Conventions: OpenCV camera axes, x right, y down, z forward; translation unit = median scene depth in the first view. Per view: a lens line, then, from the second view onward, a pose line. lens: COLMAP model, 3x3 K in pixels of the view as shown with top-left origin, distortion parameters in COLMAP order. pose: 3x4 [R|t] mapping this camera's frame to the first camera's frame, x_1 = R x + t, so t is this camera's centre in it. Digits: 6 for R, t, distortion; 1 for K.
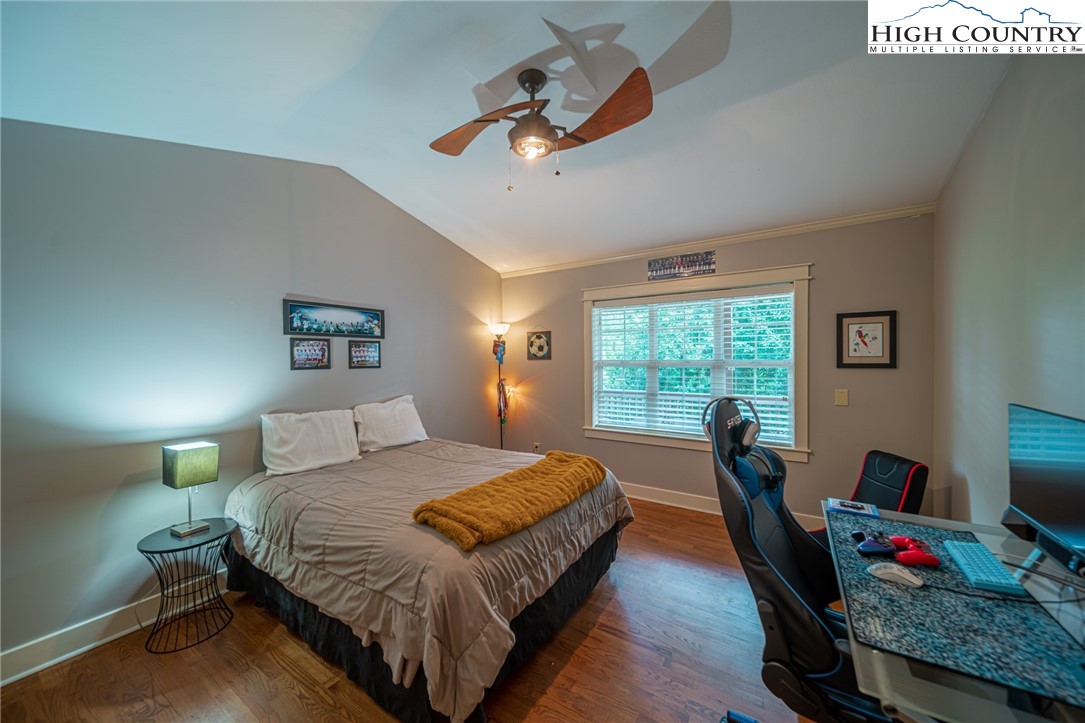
lens RADIAL K [[382.1, 0, 549.3], [0, 382.1, 358.2], [0, 0, 1]] dist [-0.004251, 0.000019]
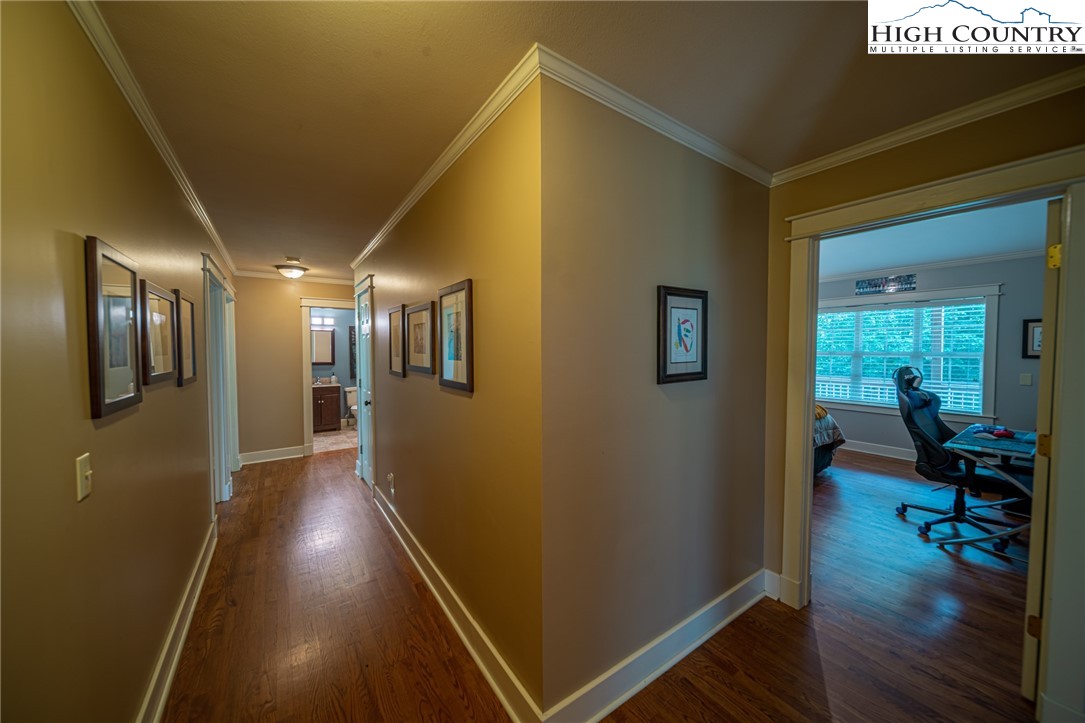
lens RADIAL K [[382.1, 0, 544.1], [0, 382.1, 359.8], [0, 0, 1]] dist [-0.004251, 0.000019]
pose [[0.921140, 0.018234, -0.388804, -0.314172], [-0.007707, 0.999561, 0.028618, 0.004688], [0.389155, -0.023365, 0.920876, -0.943772]]
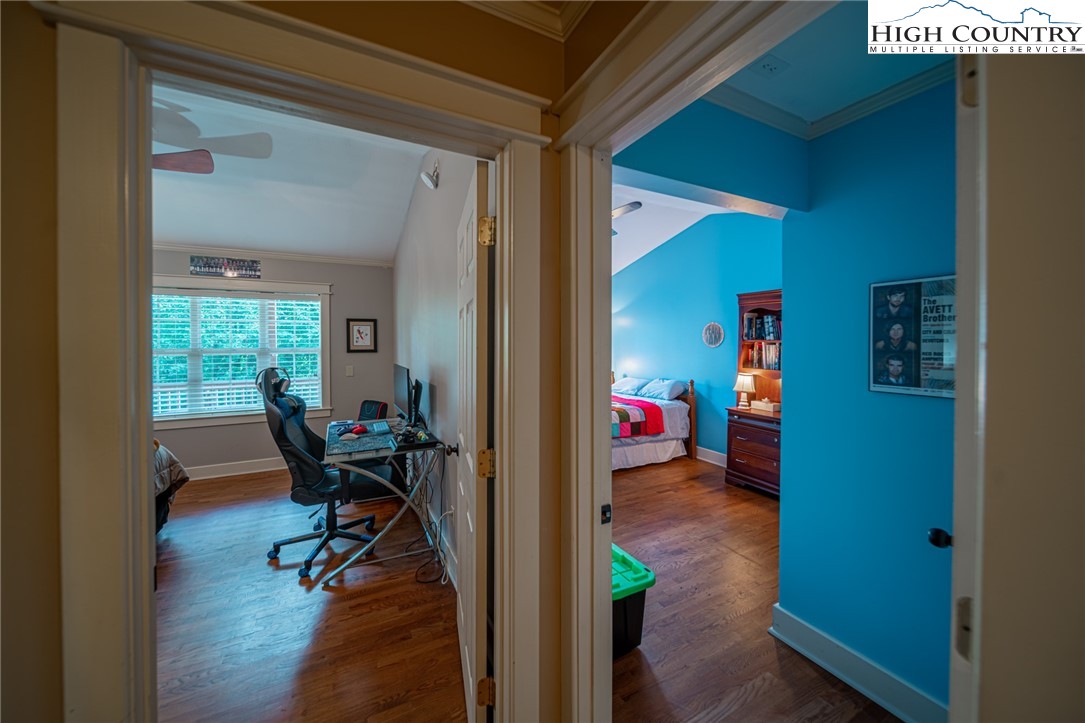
lens RADIAL K [[382.1, 0, 527.8], [0, 382.1, 350.1], [0, 0, 1]] dist [-0.004251, 0.000019]
pose [[0.516801, -0.009030, 0.856058, -0.211300], [0.002610, 0.999956, 0.008972, 0.002866], [-0.856102, -0.002402, 0.516802, -0.455547]]
